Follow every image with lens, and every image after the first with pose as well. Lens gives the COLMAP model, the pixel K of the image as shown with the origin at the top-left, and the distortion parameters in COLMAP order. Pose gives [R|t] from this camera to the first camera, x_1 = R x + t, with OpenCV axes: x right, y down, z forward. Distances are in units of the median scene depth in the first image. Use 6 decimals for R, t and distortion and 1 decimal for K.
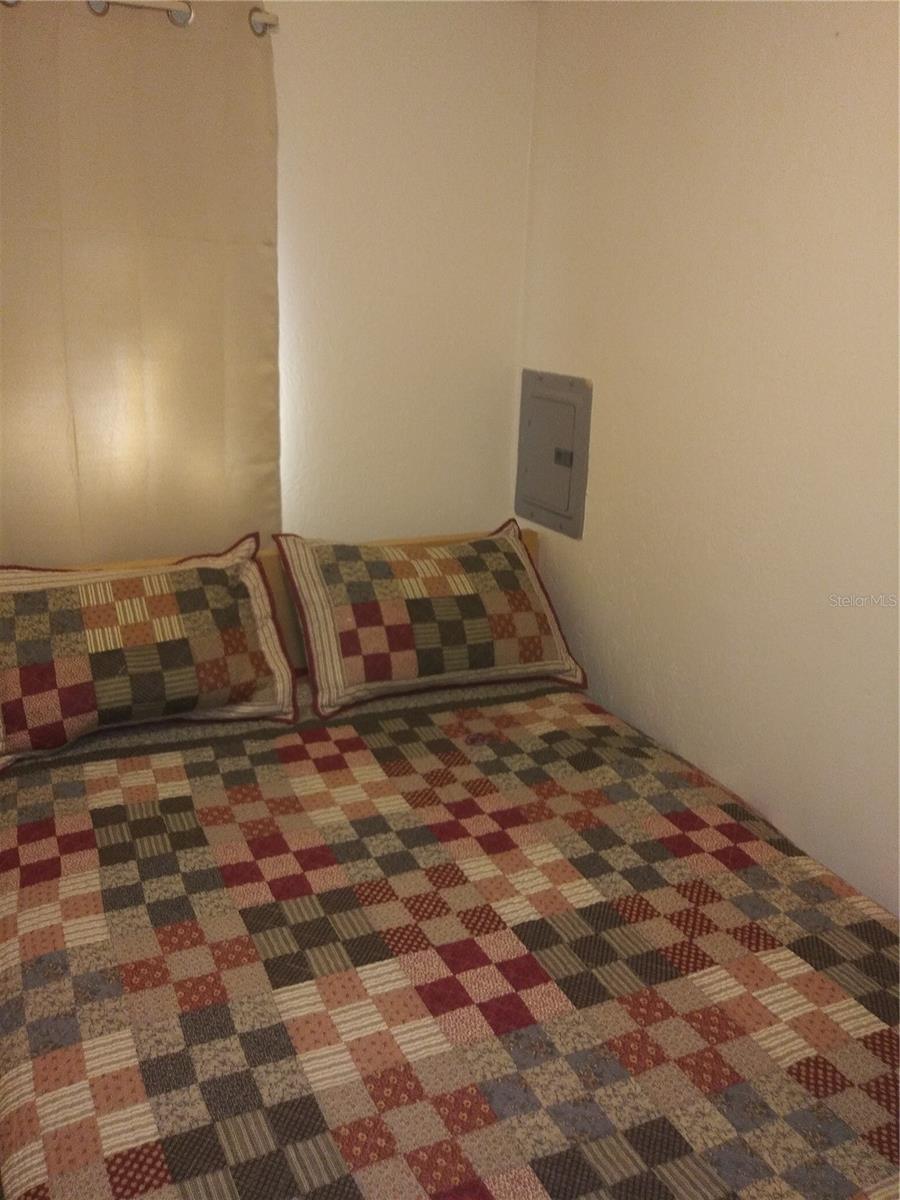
lens RADIAL K [[980.3, 0, 437.9], [0, 980.3, 603.6], [0, 0, 1]] dist [0.006630, -0.026030]
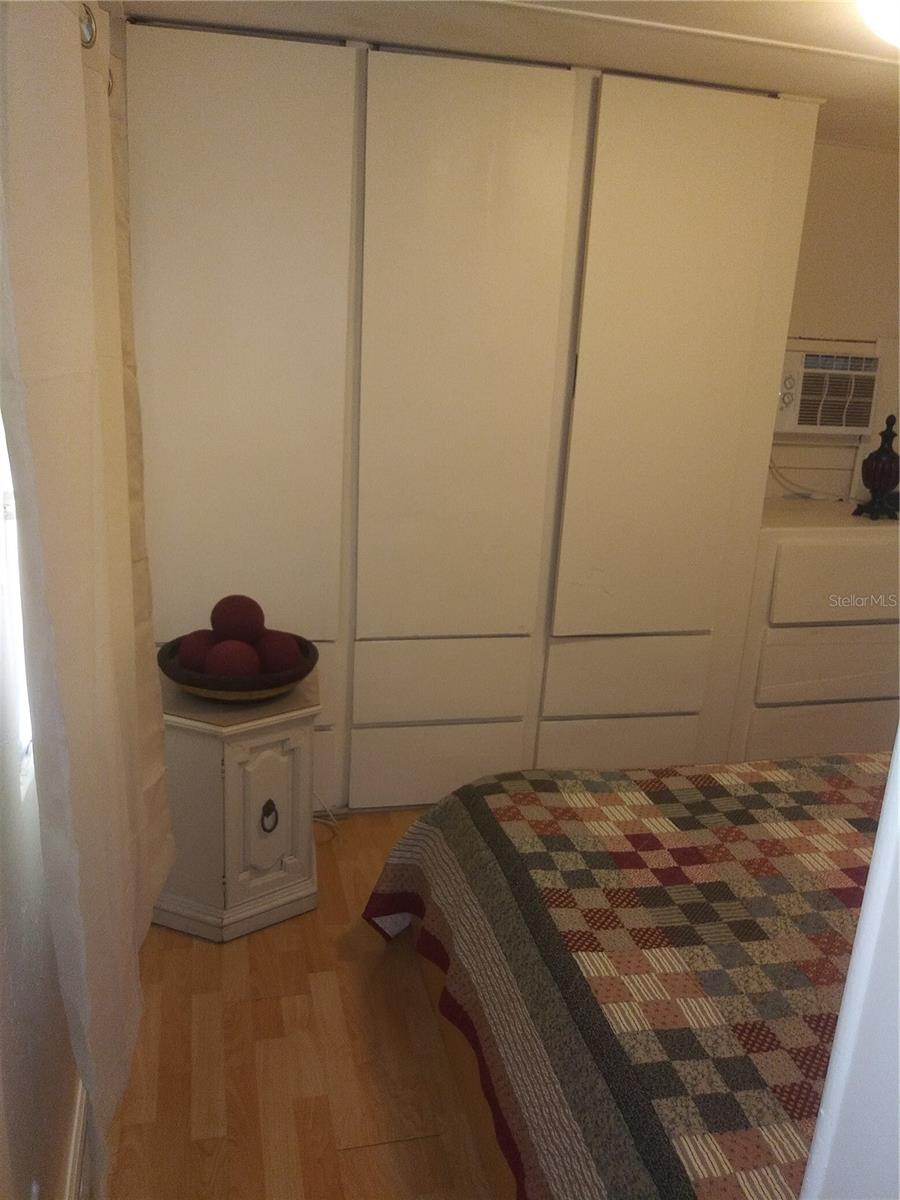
lens RADIAL K [[980.3, 0, 437.9], [0, 980.3, 603.6], [0, 0, 1]] dist [0.006630, -0.026030]
pose [[-0.217940, 0.229112, -0.948688, 1.058351], [-0.362225, 0.883636, 0.296615, -0.104080], [0.906253, 0.408283, -0.109590, 0.347859]]
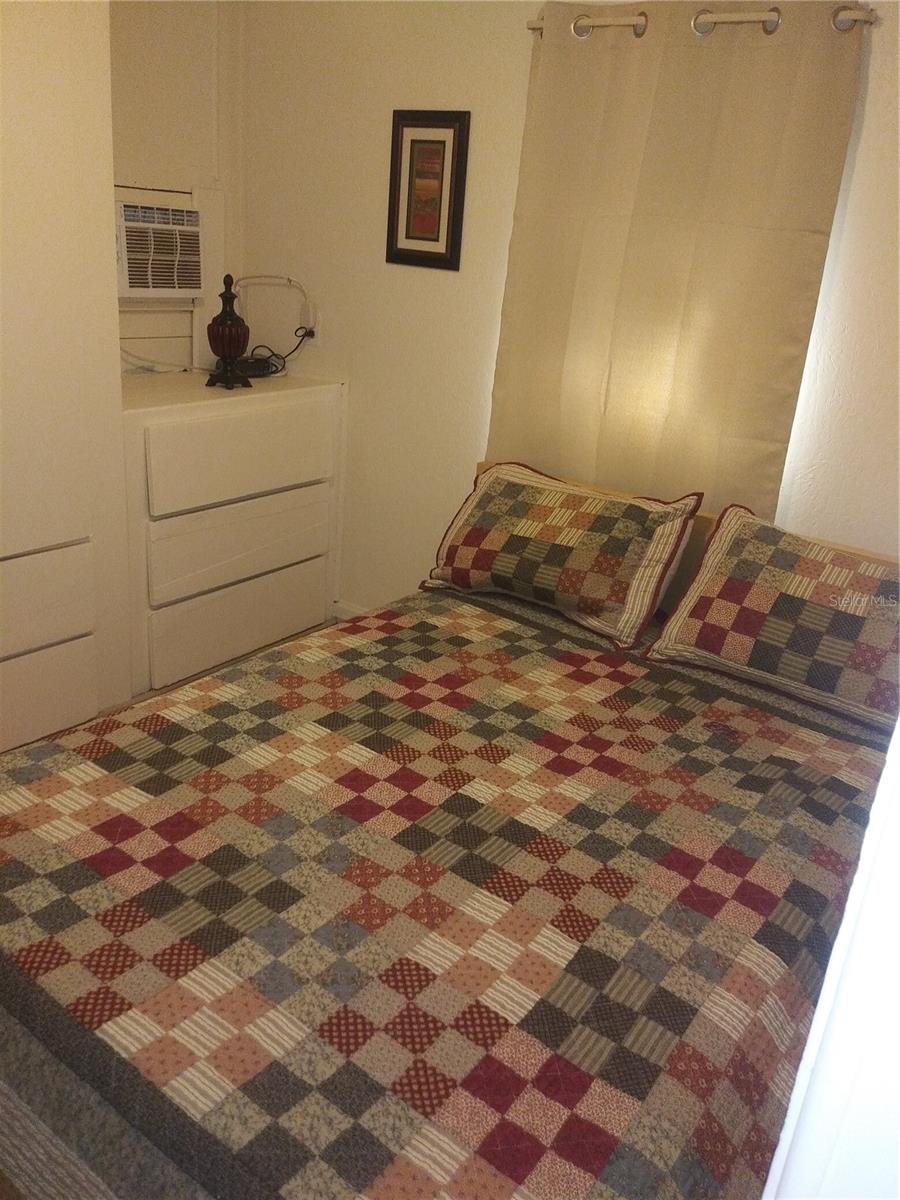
lens RADIAL K [[970.8, 0, 439.3], [0, 970.8, 599.5], [0, 0, 1]] dist [0.045759, -0.085449]
pose [[0.465086, 0.315205, -0.827249, 0.810686], [-0.338749, 0.926711, 0.162656, -0.053205], [0.817890, 0.204581, 0.537775, 0.268243]]
